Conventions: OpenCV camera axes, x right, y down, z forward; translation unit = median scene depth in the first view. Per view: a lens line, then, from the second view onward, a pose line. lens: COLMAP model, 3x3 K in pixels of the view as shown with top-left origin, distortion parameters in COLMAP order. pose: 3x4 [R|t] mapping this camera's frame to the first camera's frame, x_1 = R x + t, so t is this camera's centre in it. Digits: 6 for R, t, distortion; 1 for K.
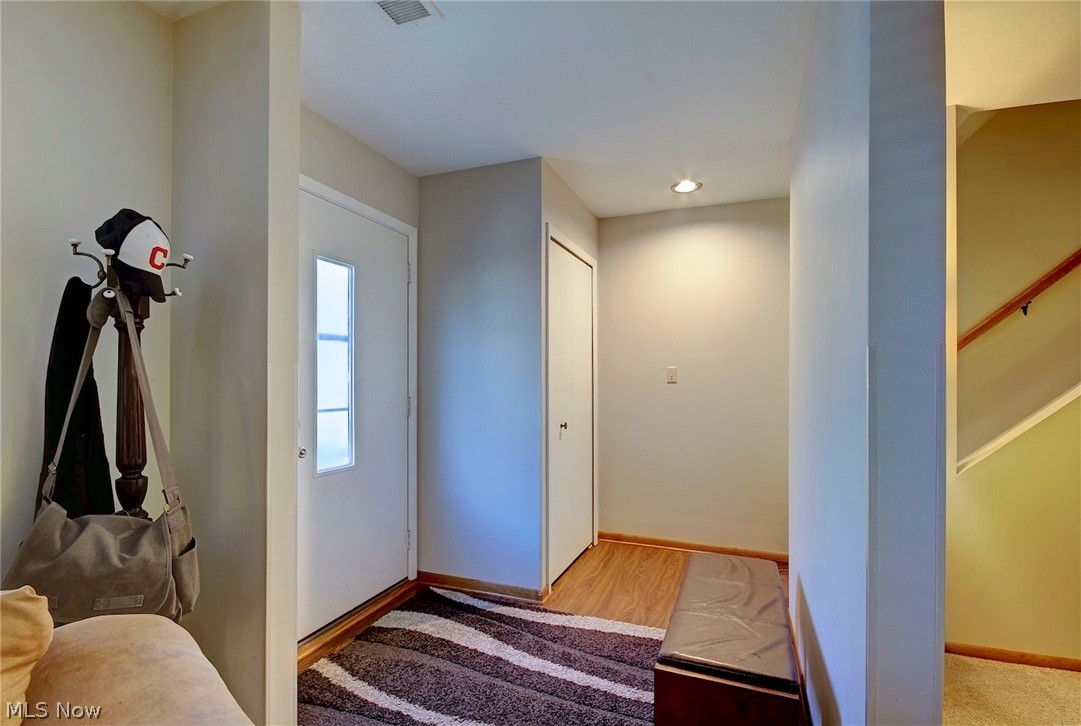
lens RADIAL K [[525.8, 0, 522.5], [0, 525.8, 375.4], [0, 0, 1]] dist [0.001849, 0.000087]
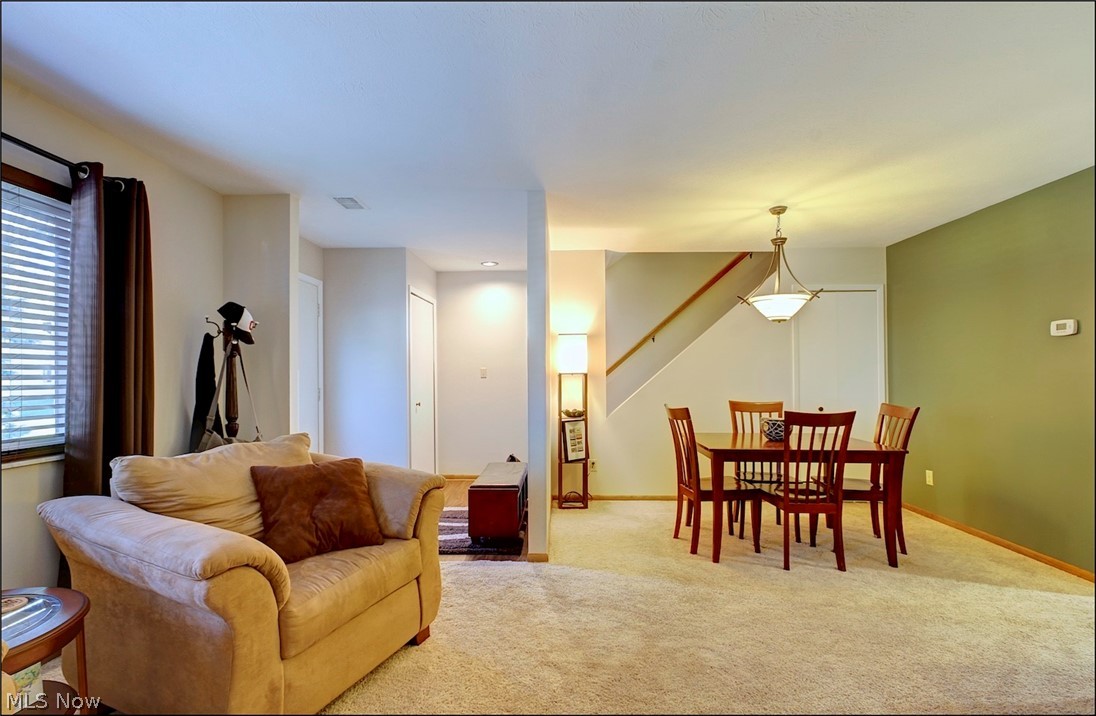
lens RADIAL K [[513.2, 0, 544.0], [0, 513.2, 372.8], [0, 0, 1]] dist [-0.003555, -0.000693]
pose [[0.932891, -0.006820, 0.360094, -0.147466], [0.005263, 0.999972, 0.005303, -0.011300], [-0.360120, -0.003052, 0.932901, -0.719149]]
